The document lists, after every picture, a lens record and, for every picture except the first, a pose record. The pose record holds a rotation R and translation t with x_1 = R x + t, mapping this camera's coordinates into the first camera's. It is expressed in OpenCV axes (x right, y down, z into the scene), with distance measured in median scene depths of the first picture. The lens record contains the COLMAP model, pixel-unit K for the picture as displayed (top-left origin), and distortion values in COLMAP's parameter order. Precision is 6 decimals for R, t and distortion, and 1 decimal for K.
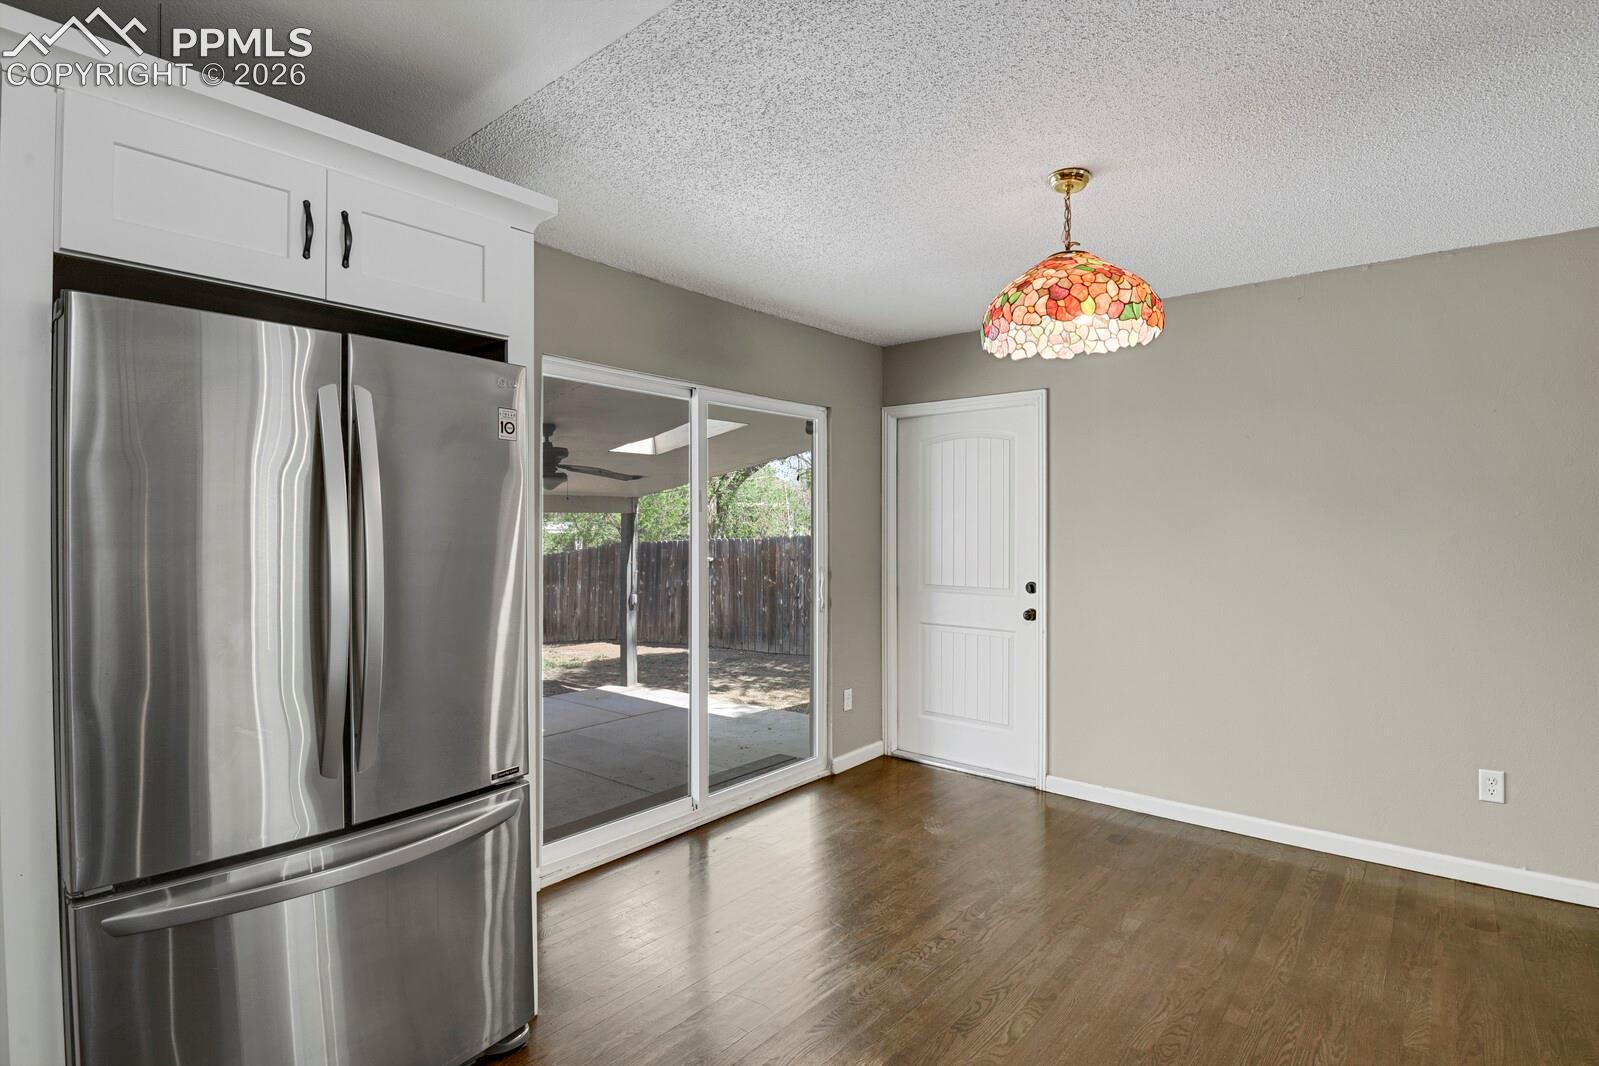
lens RADIAL K [[780.8, 0, 799.3], [0, 780.8, 530.0], [0, 0, 1]] dist [-0.022378, -0.005184]
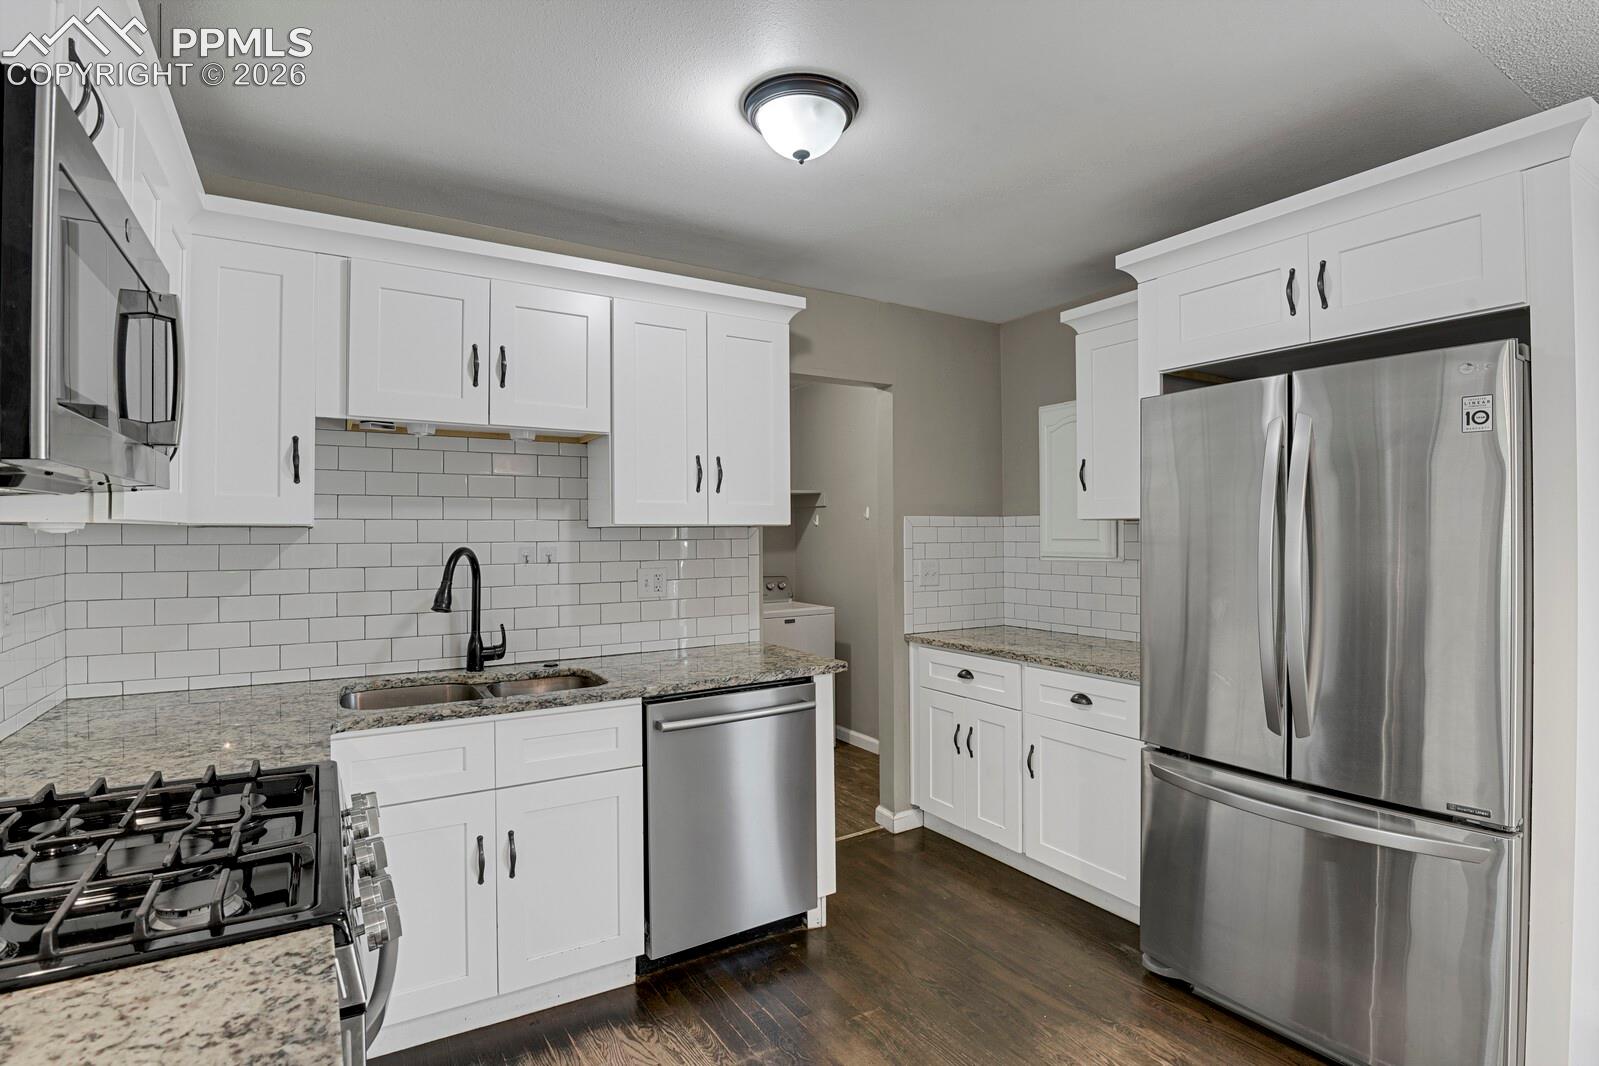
lens RADIAL K [[780.8, 0, 799.3], [0, 780.8, 530.0], [0, 0, 1]] dist [-0.022378, -0.005184]
pose [[-0.316279, -0.001727, -0.948665, 0.370488], [0.001428, 0.999996, -0.002297, -0.002449], [0.948665, -0.002081, -0.316276, 0.299612]]
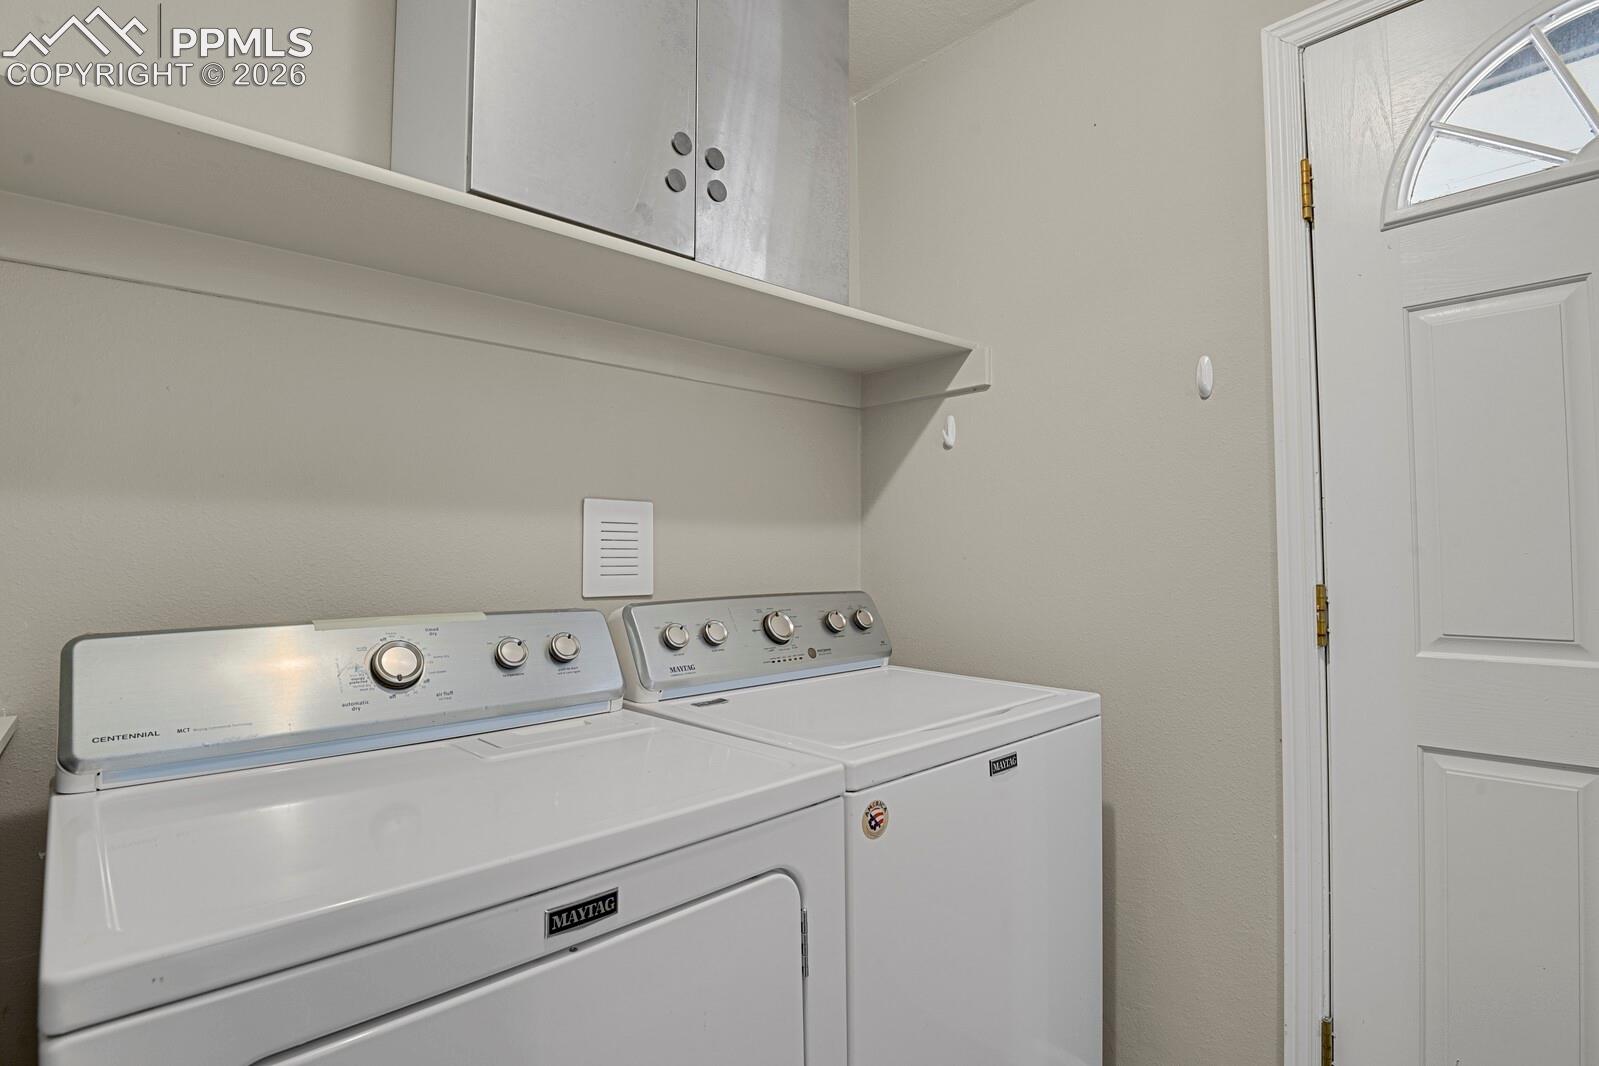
lens RADIAL K [[780.8, 0, 799.3], [0, 780.8, 530.0], [0, 0, 1]] dist [-0.022378, -0.005184]
pose [[-0.121850, -0.028638, -0.992135, -0.538800], [-0.001816, 0.999588, -0.028630, 0.058493], [0.992547, -0.001687, -0.121852, -0.184236]]
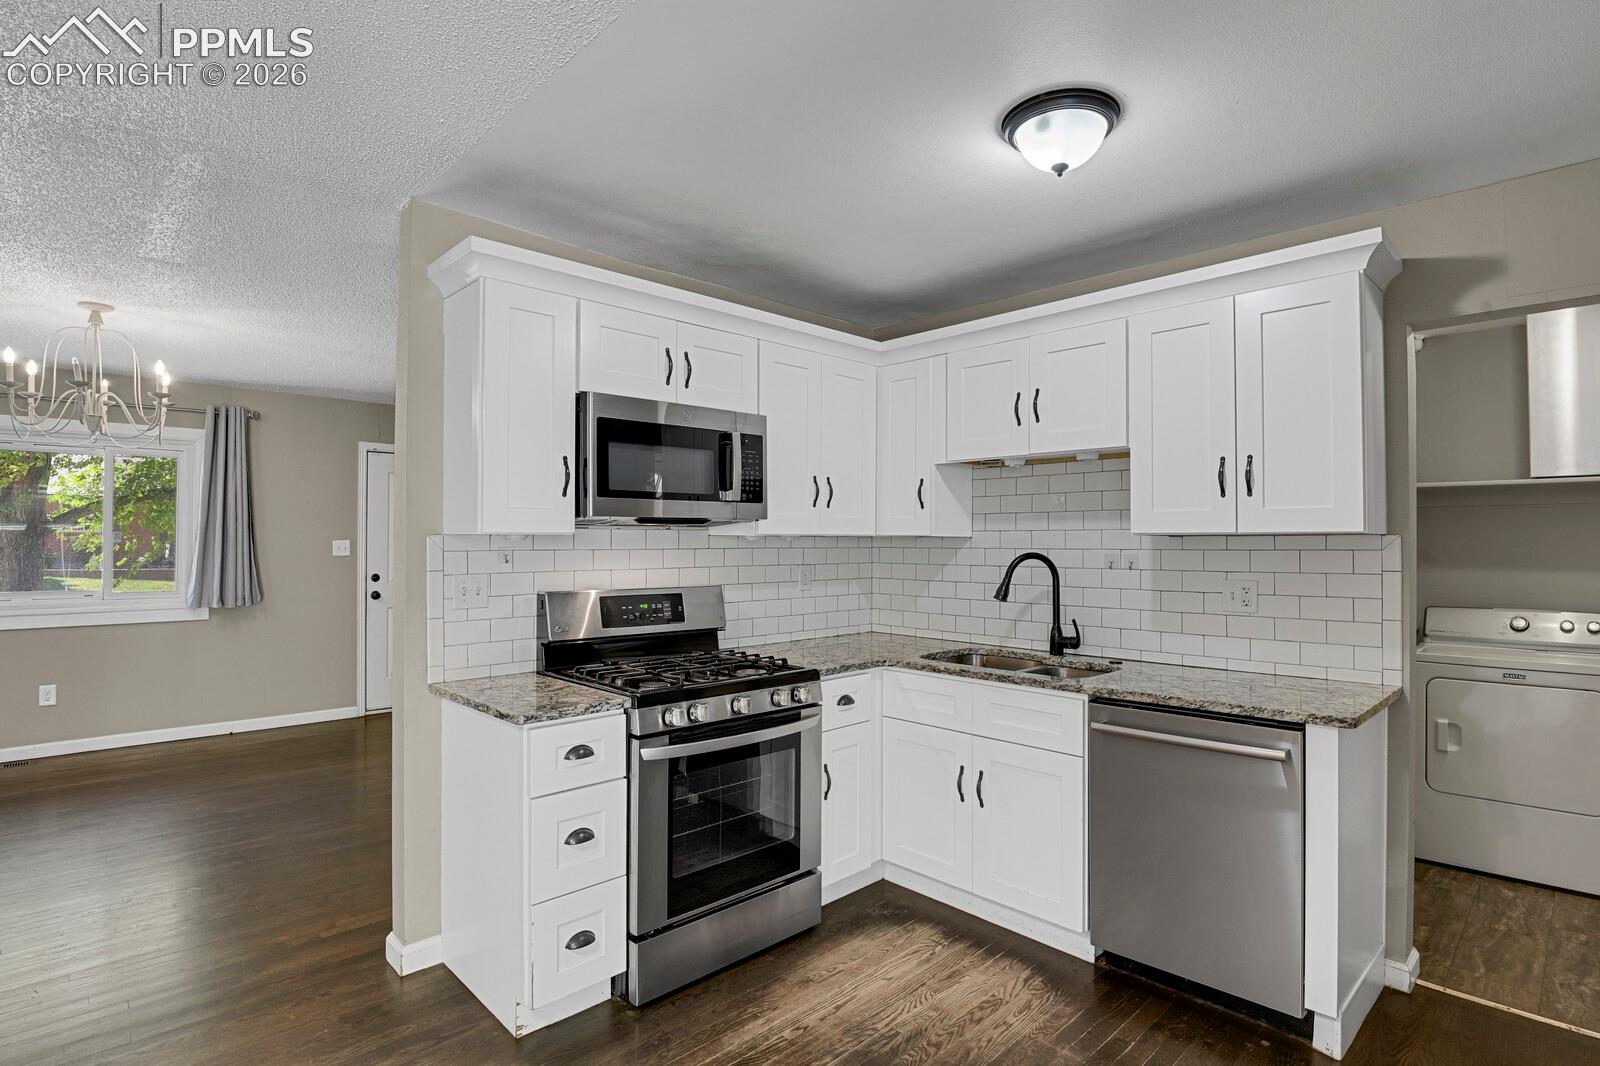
lens RADIAL K [[793.4, 0, 799.8], [0, 793.4, 530.1], [0, 0, 1]] dist [-0.019353, -0.008150]
pose [[-0.994582, -0.000355, 0.103953, -0.017793], [-0.001655, 0.999921, -0.012424, -0.002862], [-0.103941, -0.012529, -0.994505, 0.697446]]
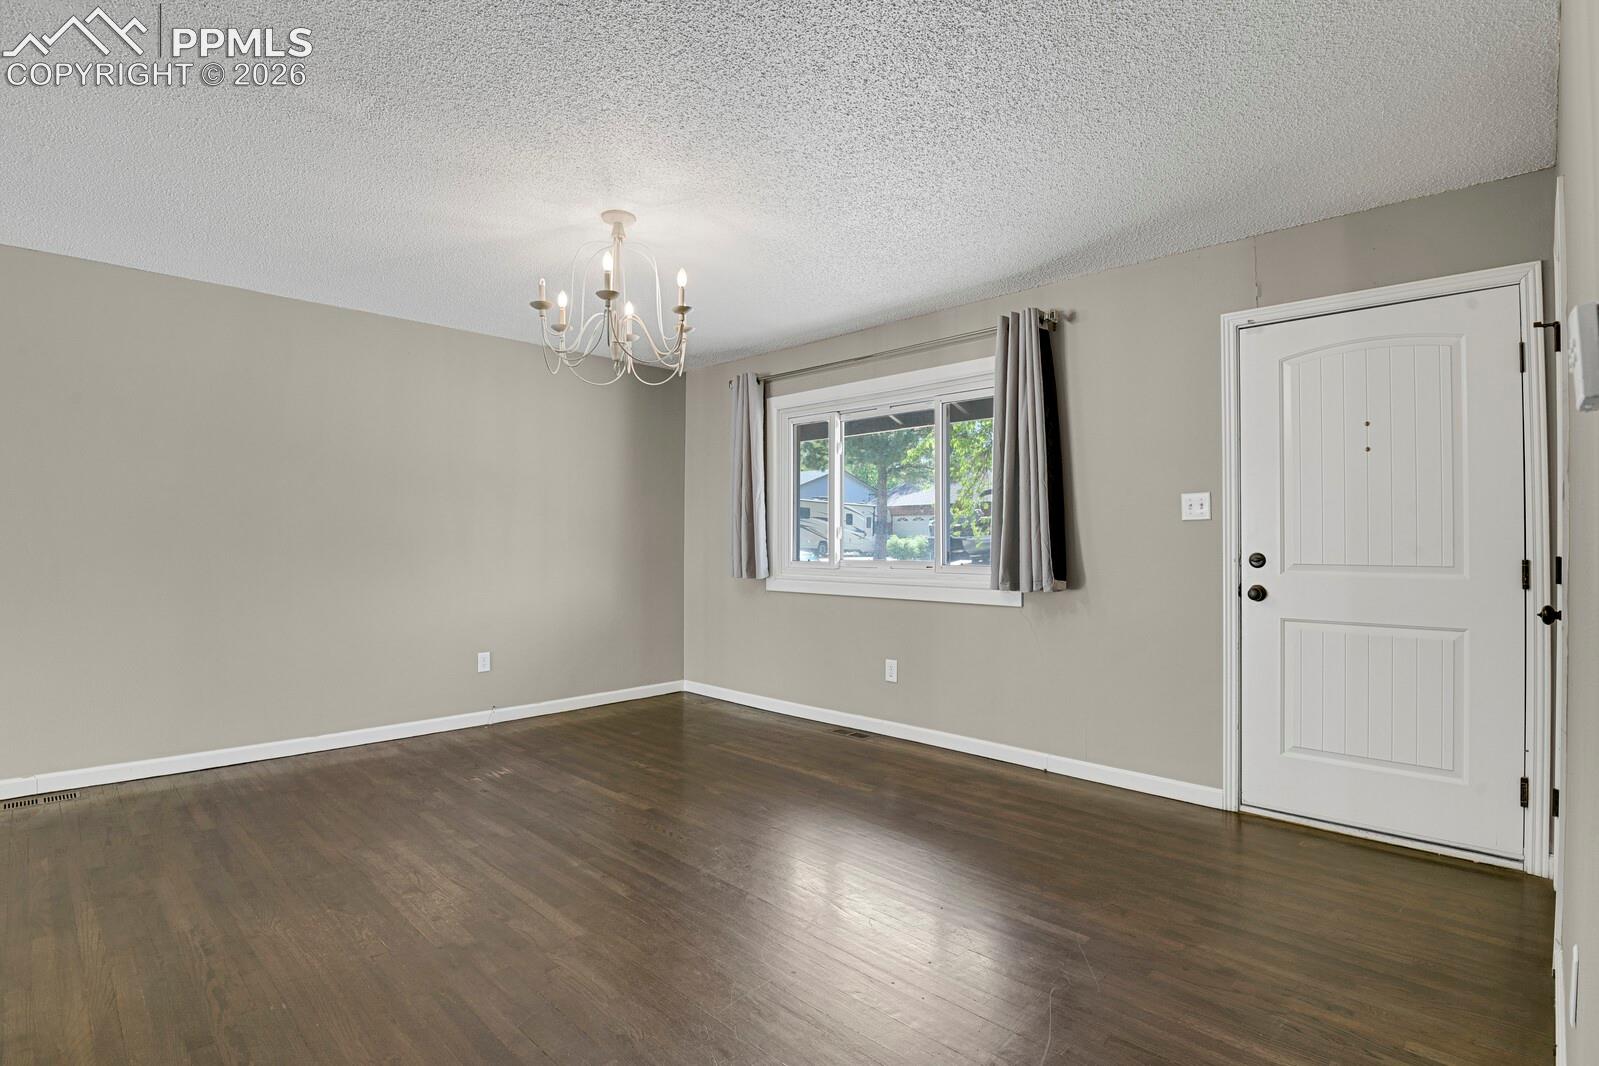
lens RADIAL K [[780.8, 0, 799.3], [0, 780.8, 530.0], [0, 0, 1]] dist [-0.022378, -0.005184]
pose [[0.069778, 0.008385, 0.997527, 0.143084], [0.002995, 0.999958, -0.008615, 0.051756], [-0.997558, 0.003588, 0.069750, -0.443225]]
